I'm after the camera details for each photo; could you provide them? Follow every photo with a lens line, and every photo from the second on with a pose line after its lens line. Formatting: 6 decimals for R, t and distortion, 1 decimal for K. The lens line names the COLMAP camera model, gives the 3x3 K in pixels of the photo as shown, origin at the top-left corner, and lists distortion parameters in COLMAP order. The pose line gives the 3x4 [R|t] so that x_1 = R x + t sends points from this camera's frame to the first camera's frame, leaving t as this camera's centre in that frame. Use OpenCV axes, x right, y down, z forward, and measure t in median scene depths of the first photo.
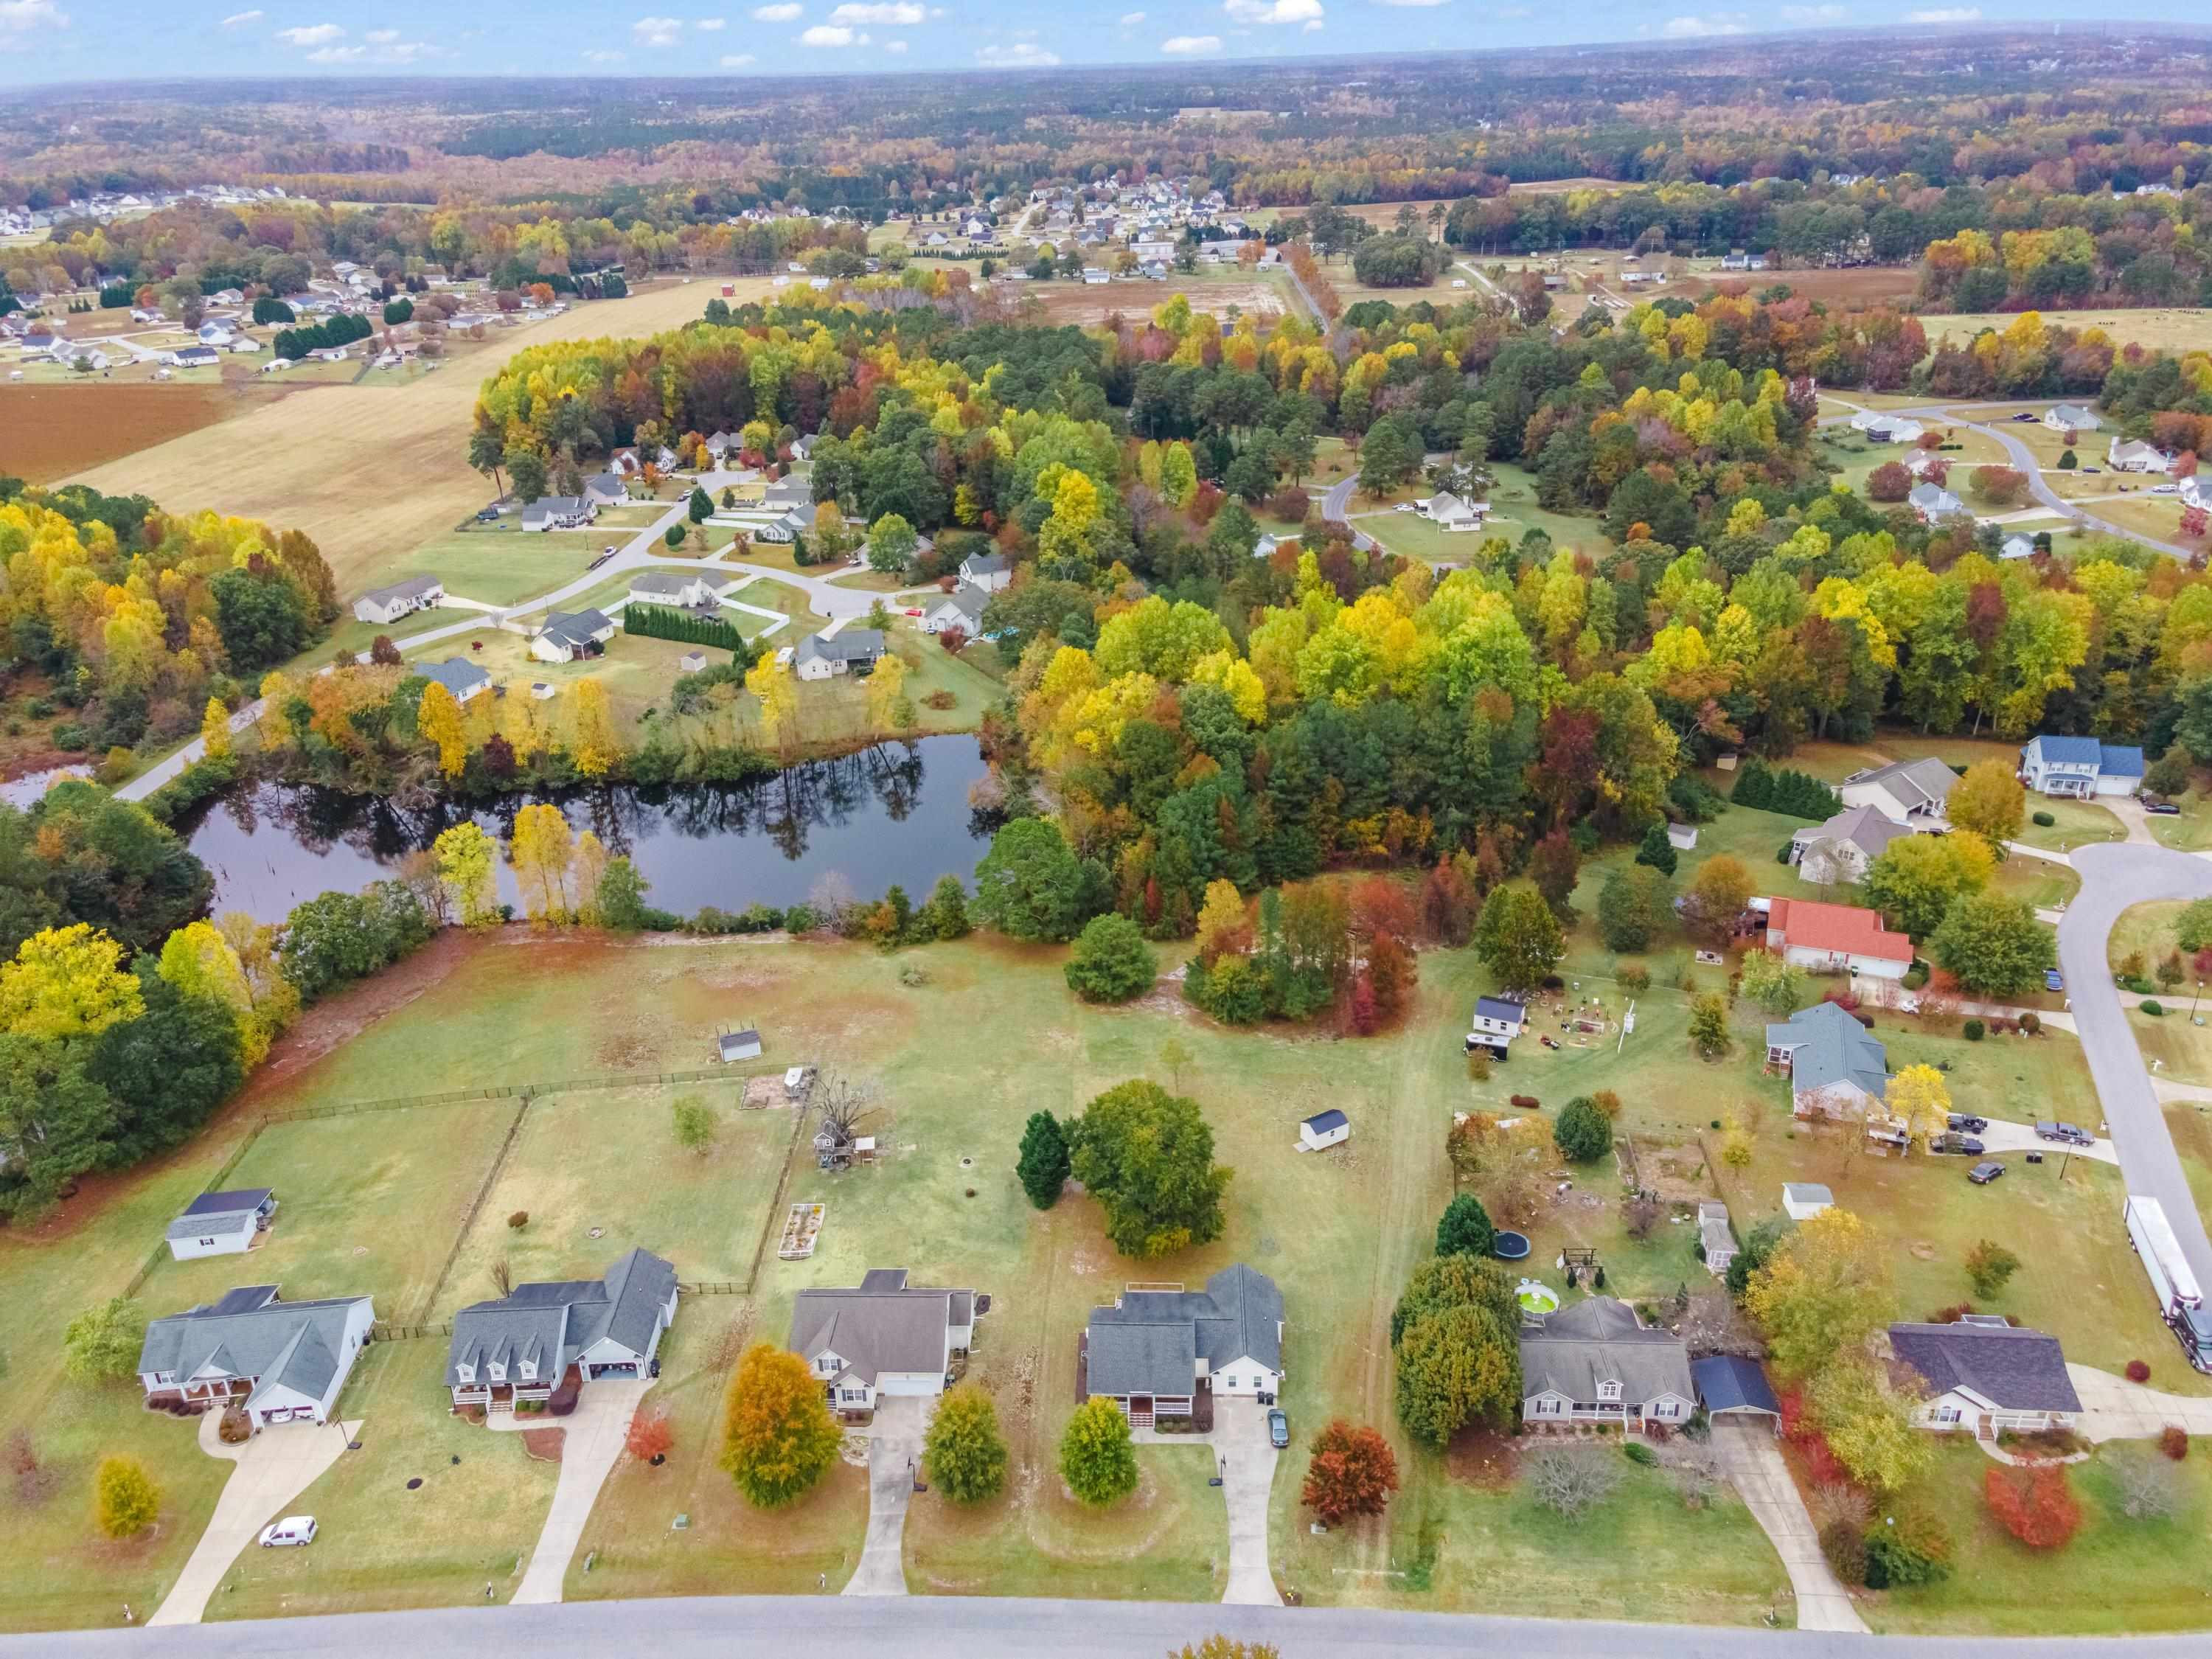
lens RADIAL K [[1700.7, 0, 1106.0], [0, 1700.7, 829.5], [0, 0, 1]] dist [0.013447, 0.091544]
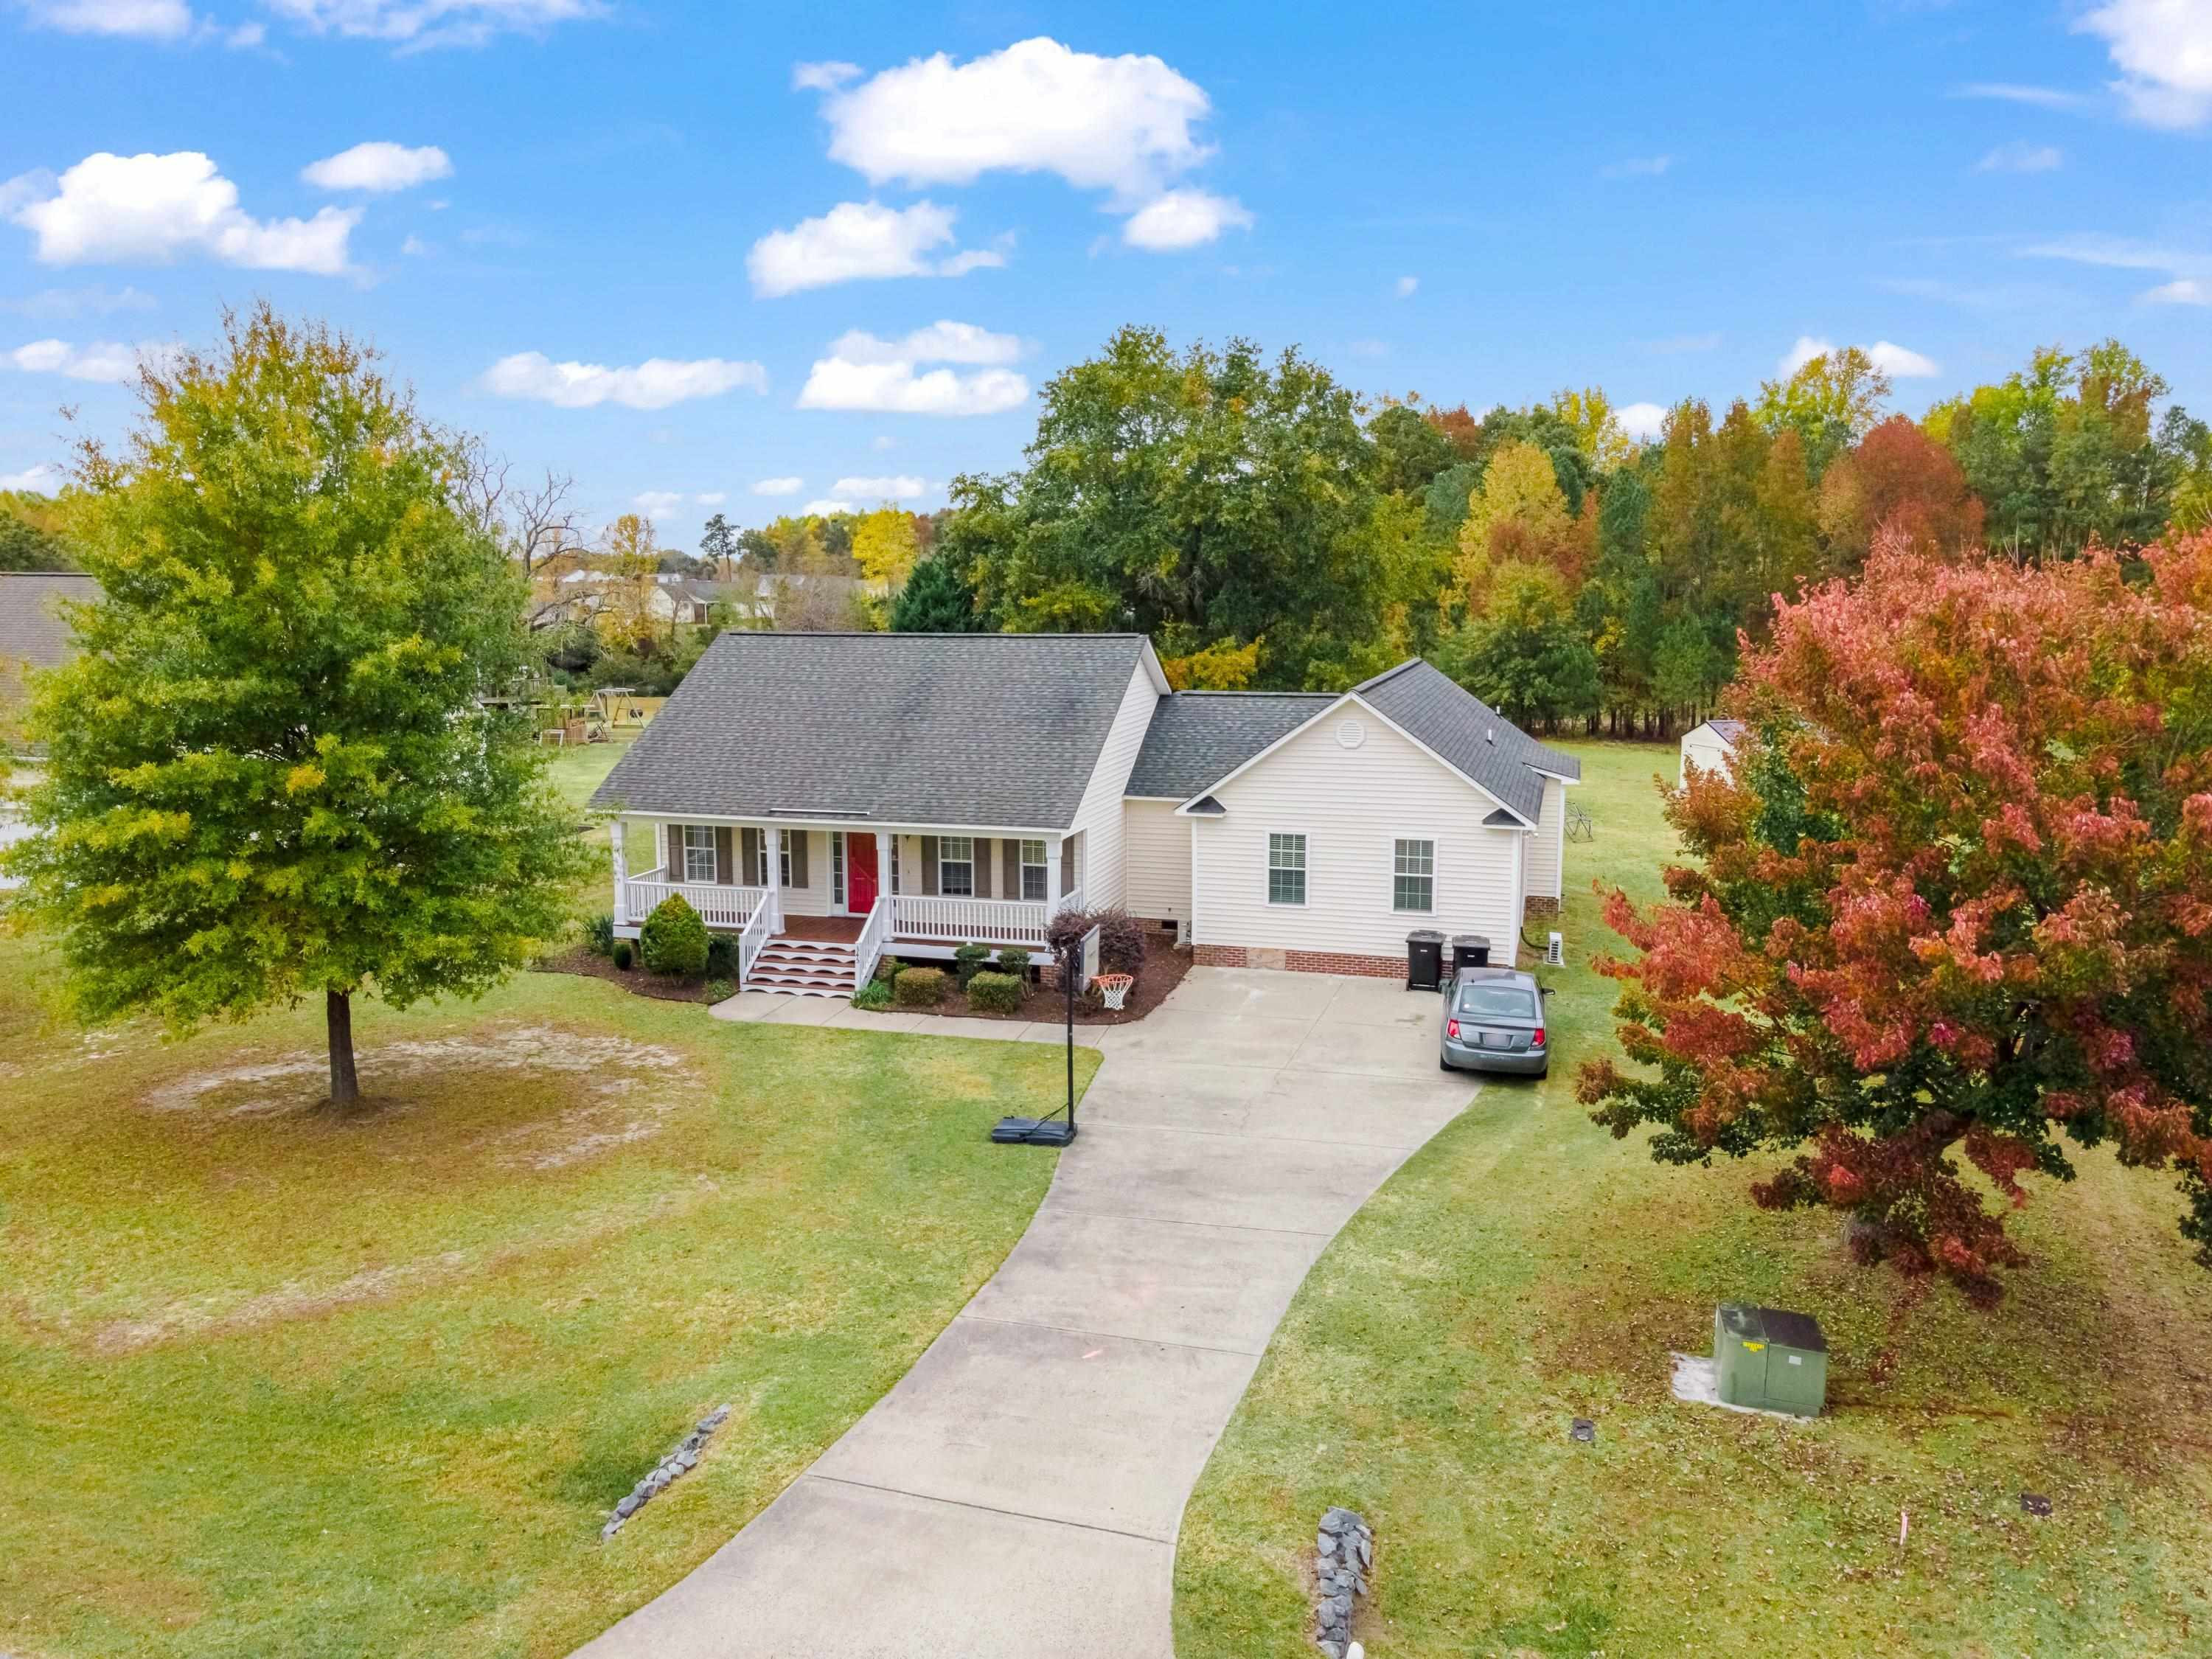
lens RADIAL K [[1674.8, 0, 1117.0], [0, 1674.8, 829.3], [0, 0, 1]] dist [0.026826, 0.067002]
pose [[0.972327, 0.061407, -0.225410, 0.069214], [-0.124796, 0.952170, -0.278925, 0.263754], [0.197501, 0.299336, 0.933483, 0.564553]]
